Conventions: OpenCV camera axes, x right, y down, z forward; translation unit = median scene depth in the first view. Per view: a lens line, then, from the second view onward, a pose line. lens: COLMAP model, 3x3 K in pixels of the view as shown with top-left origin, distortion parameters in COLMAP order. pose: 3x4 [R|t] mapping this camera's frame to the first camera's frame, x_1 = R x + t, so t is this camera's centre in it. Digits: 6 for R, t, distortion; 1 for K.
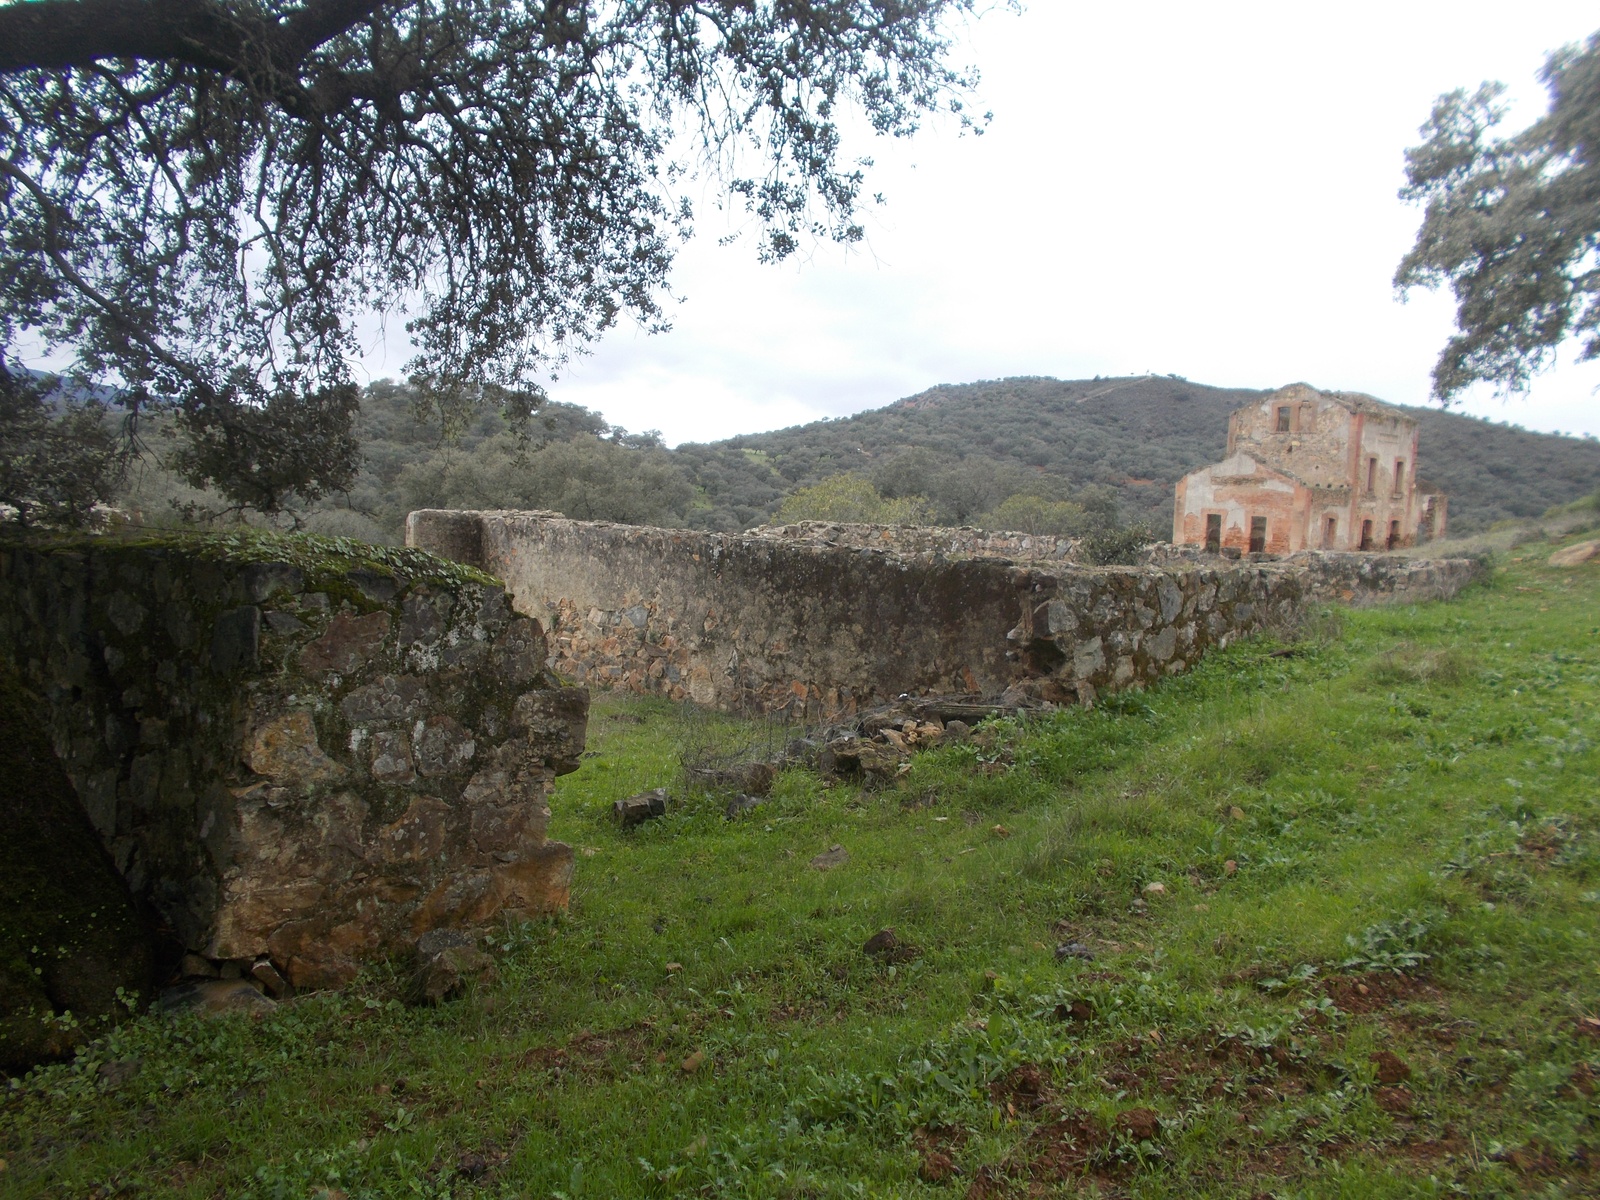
lens RADIAL K [[1209.8, 0, 738.9], [0, 1209.8, 604.3], [0, 0, 1]] dist [-0.111012, 0.163652]
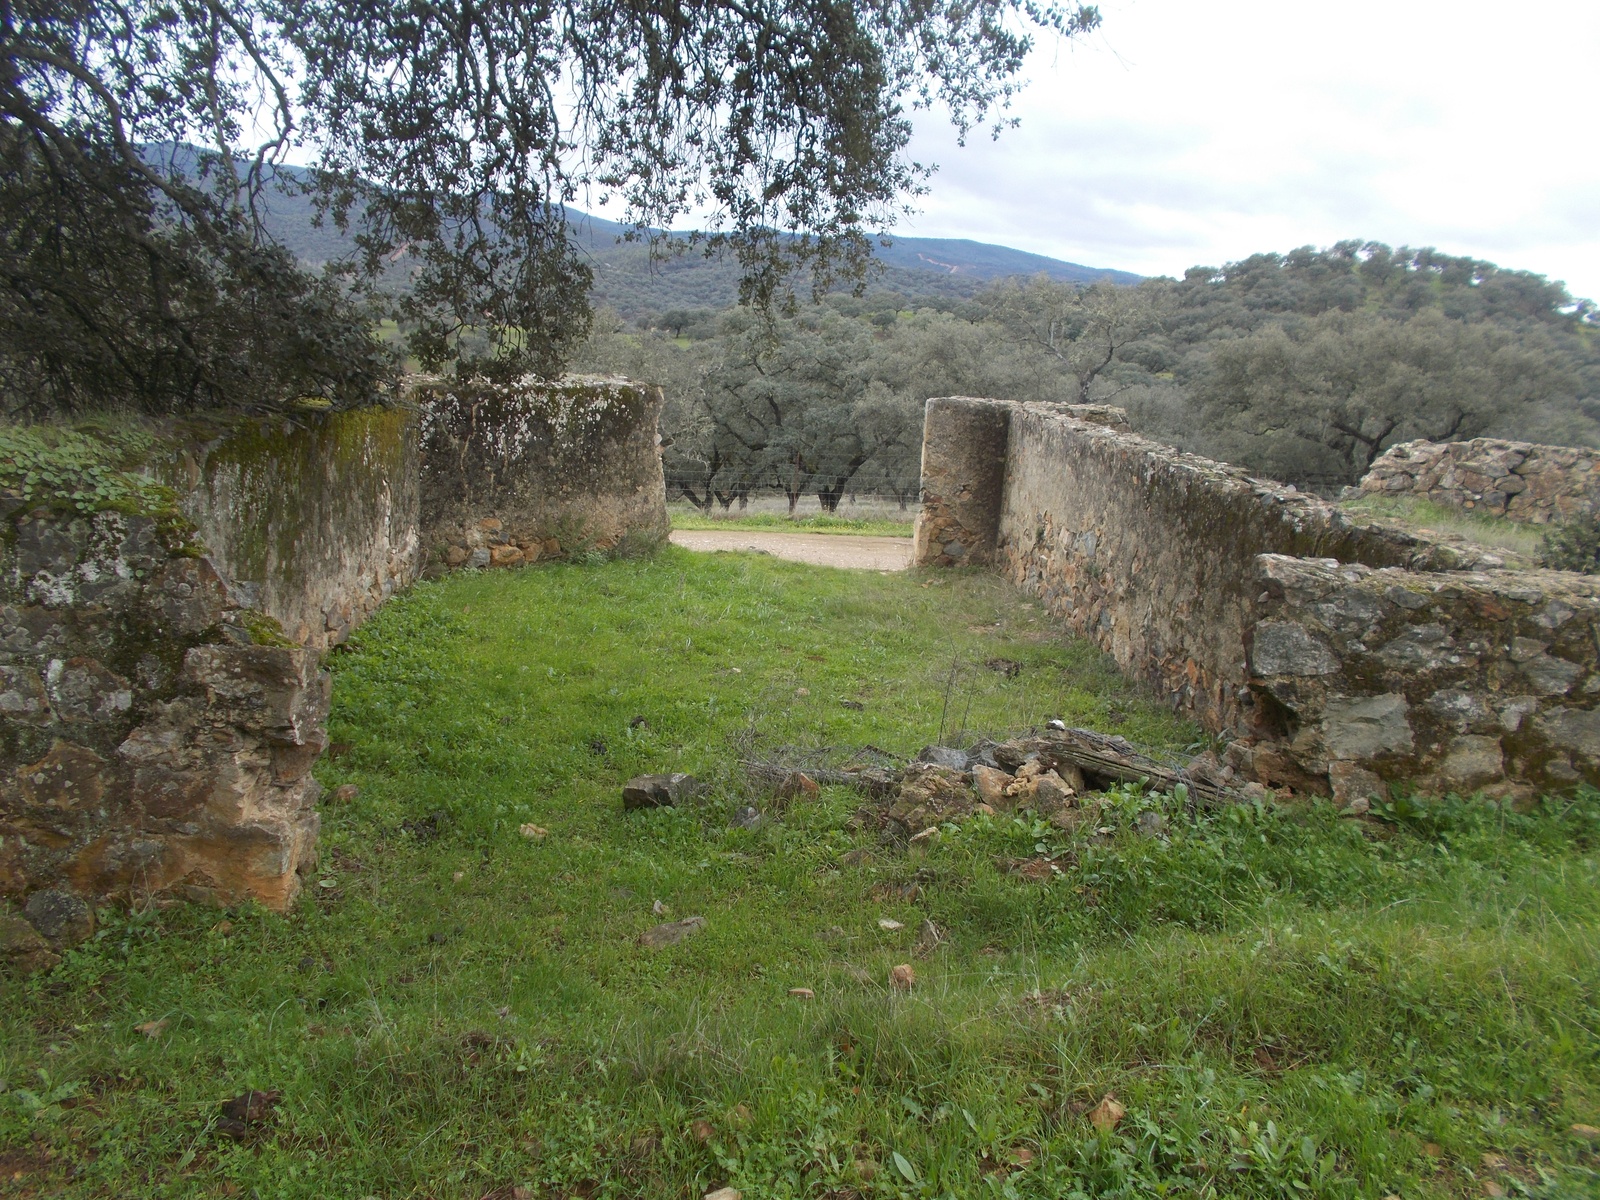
lens RADIAL K [[1209.8, 0, 738.9], [0, 1209.8, 604.3], [0, 0, 1]] dist [-0.111012, 0.163652]
pose [[0.788786, 0.152272, -0.595508, 0.600763], [-0.090705, 0.987058, 0.132247, -0.097382], [0.607939, -0.050299, 0.792389, 0.564584]]
